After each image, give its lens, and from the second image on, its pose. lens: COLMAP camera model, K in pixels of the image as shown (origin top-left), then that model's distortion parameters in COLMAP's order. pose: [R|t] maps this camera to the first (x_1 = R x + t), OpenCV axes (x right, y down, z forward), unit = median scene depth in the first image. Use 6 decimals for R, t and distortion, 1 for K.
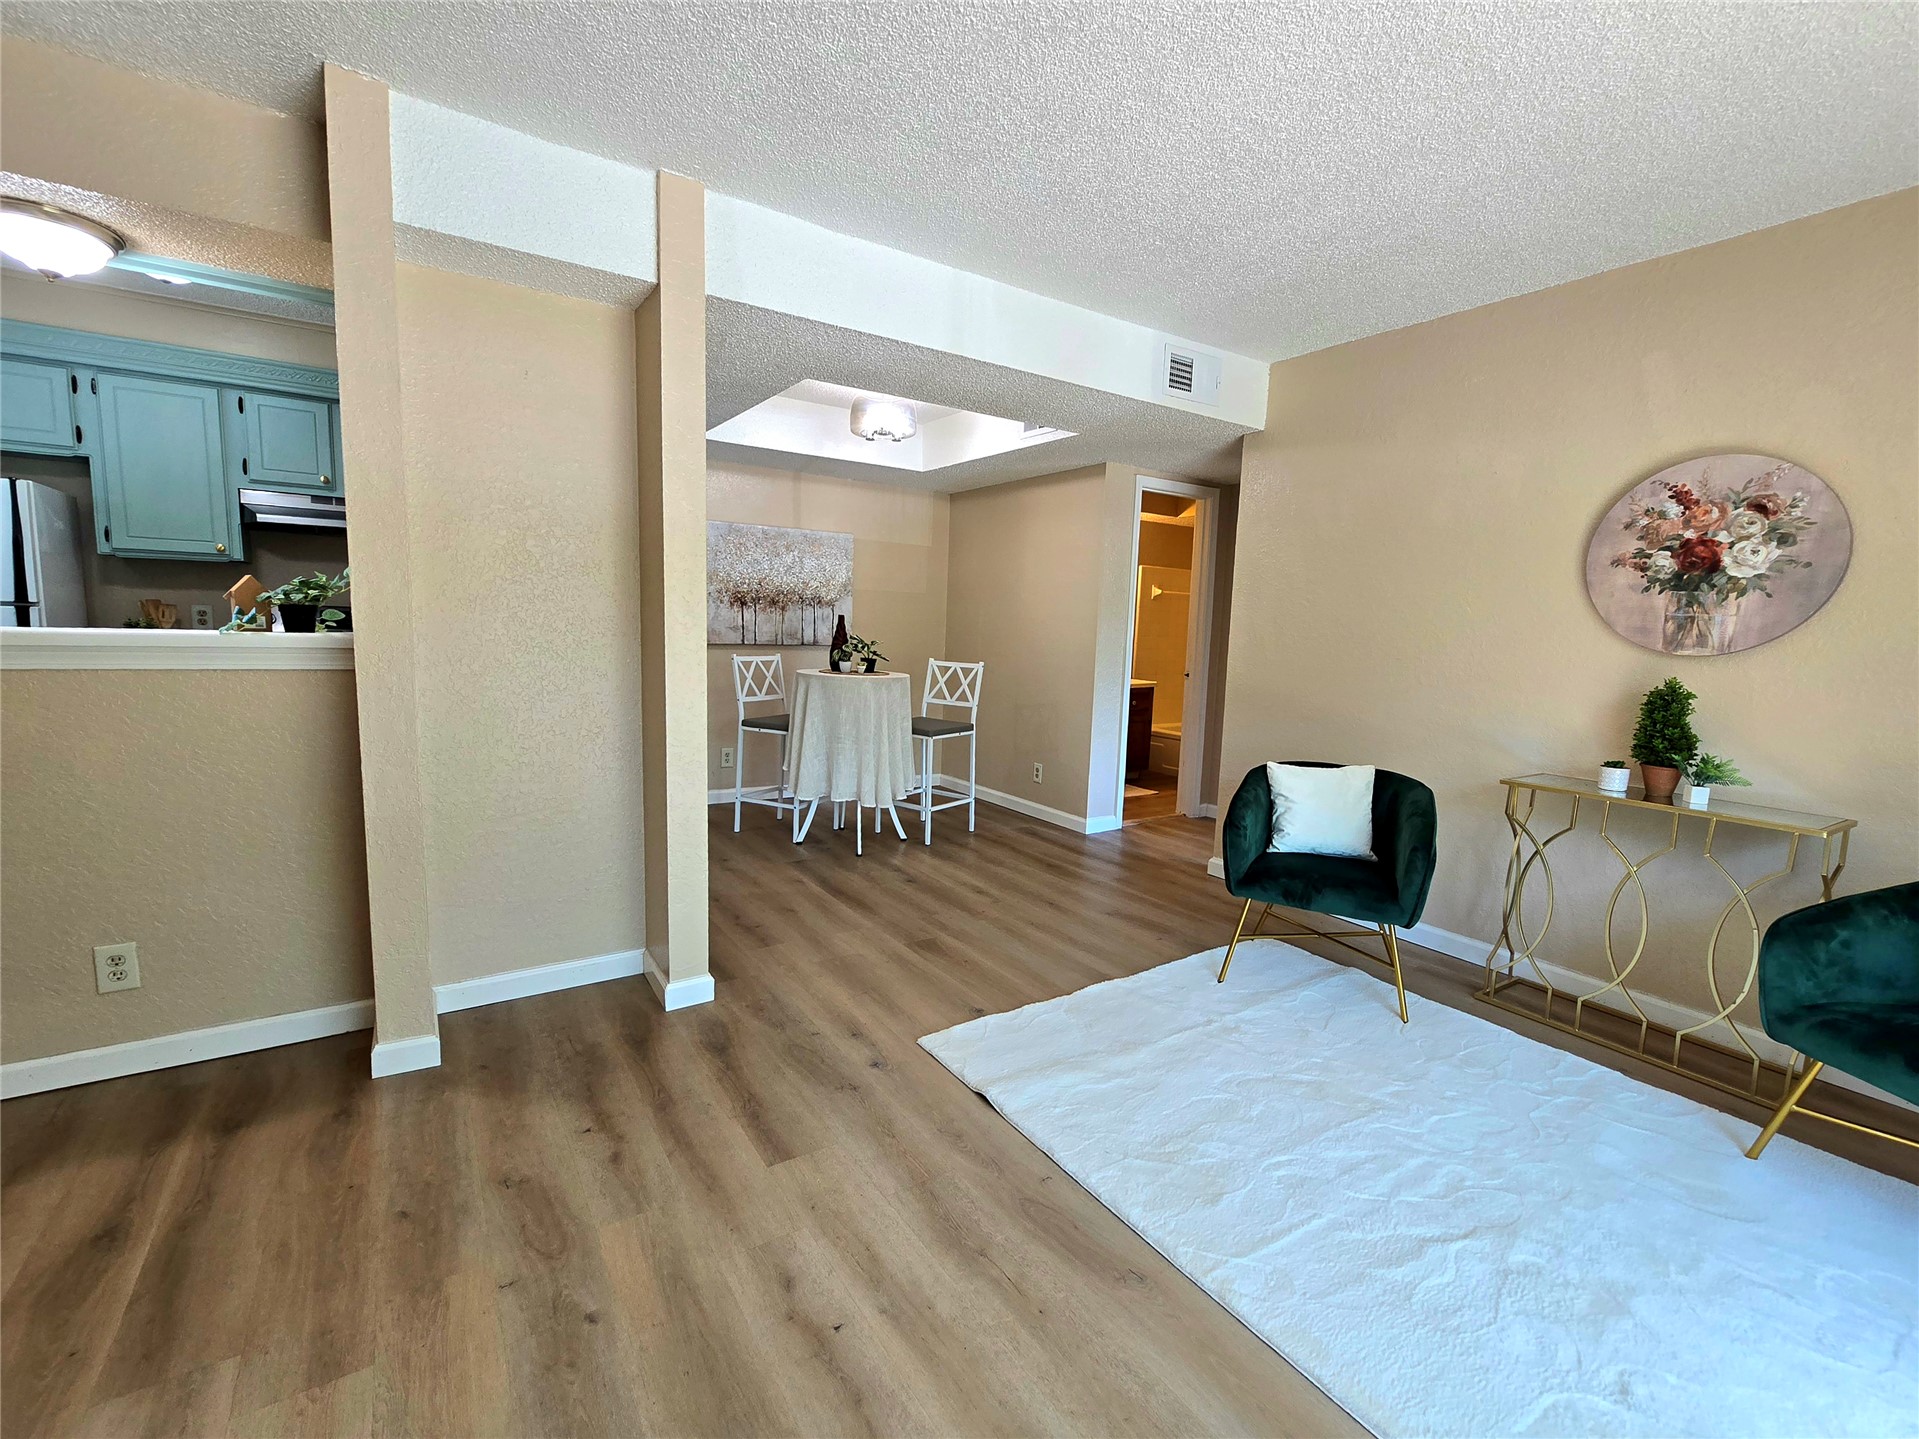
lens RADIAL K [[834.7, 0, 968.8], [0, 834.7, 727.1], [0, 0, 1]] dist [-0.002608, -0.000463]
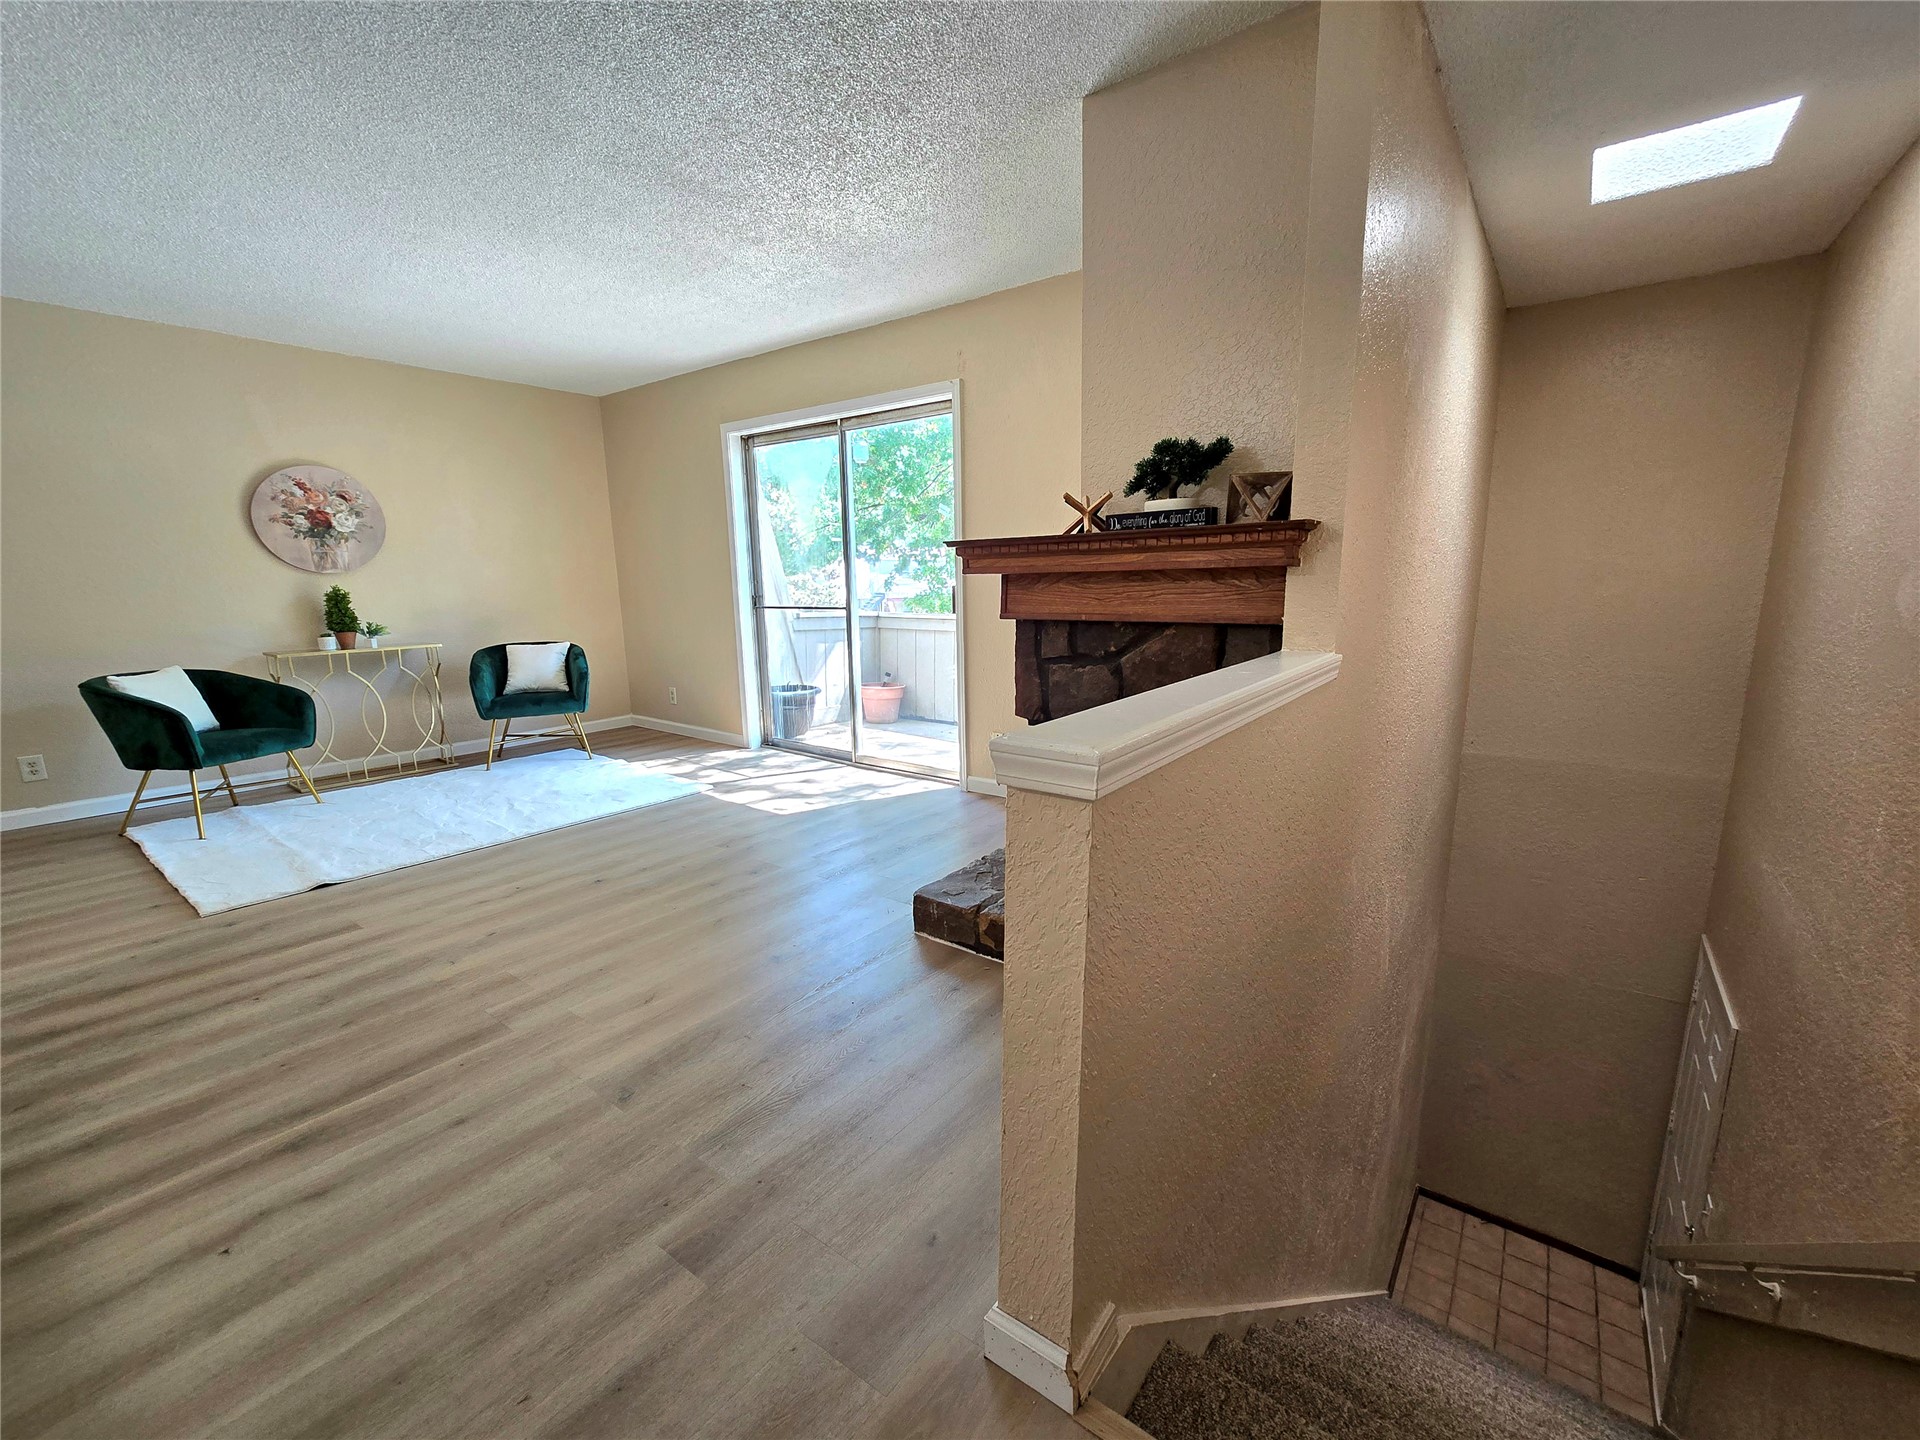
lens RADIAL K [[791.4, 0, 981.0], [0, 791.4, 734.8], [0, 0, 1]] dist [-0.004002, -0.000381]
pose [[-0.338991, -0.214275, 0.916063, -1.021824], [0.116043, 0.956758, 0.266736, -0.031405], [-0.933605, 0.196724, -0.299467, 0.175536]]
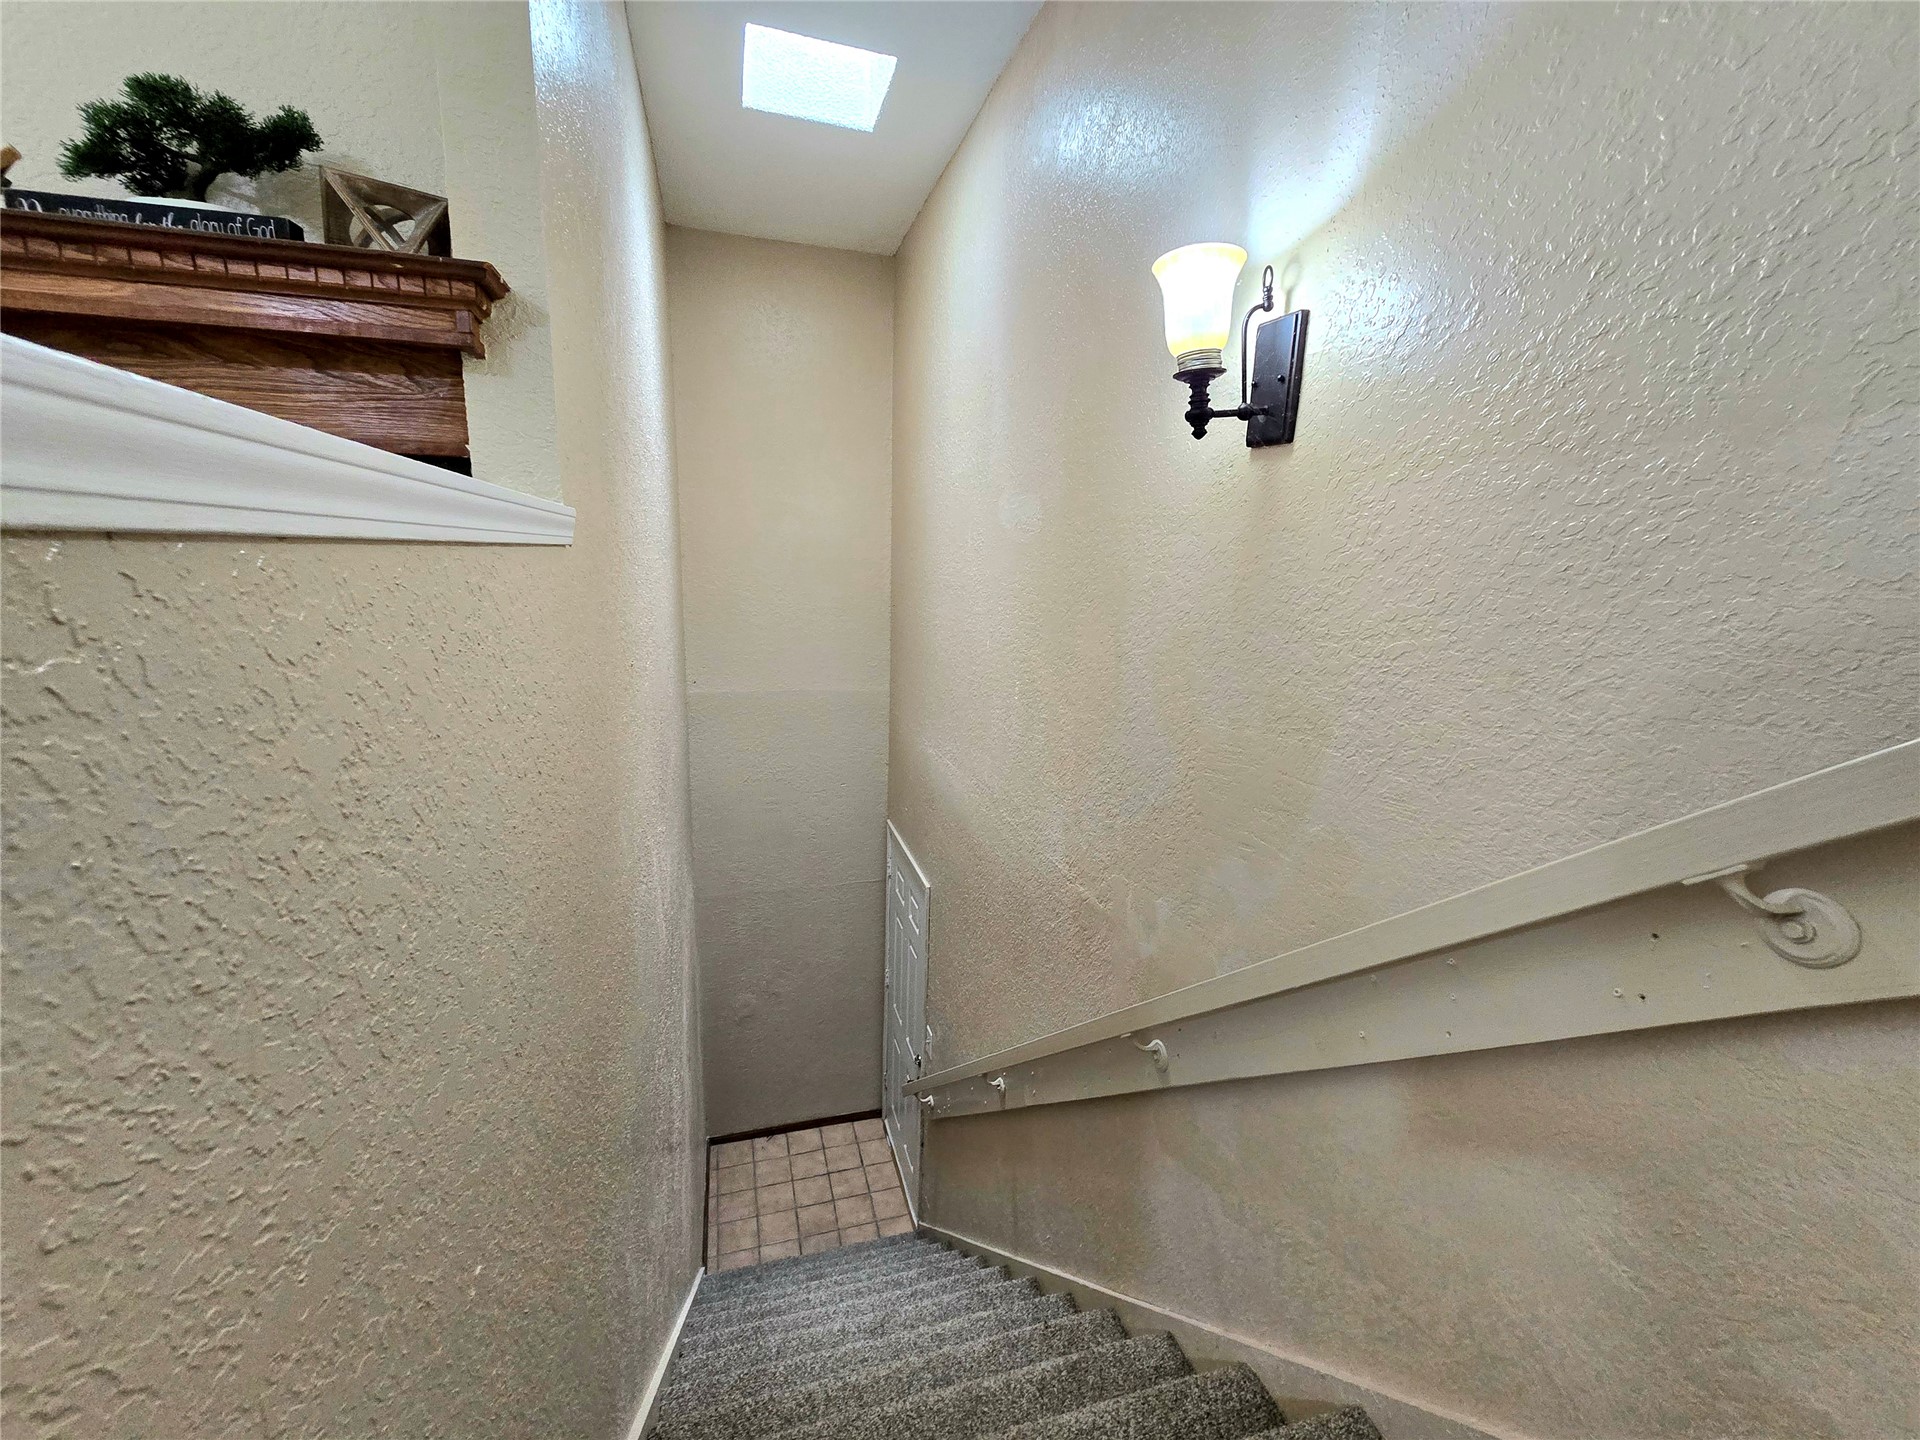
lens RADIAL K [[784.1, 0, 960.0], [0, 784.1, 720.0], [0, 0, 1]] dist [-0.000740, -0.003796]
pose [[-0.953731, -0.112147, 0.278964, -0.869949], [-0.017821, 0.947285, 0.319895, 0.065572], [-0.300134, 0.300122, -0.905454, 0.067160]]
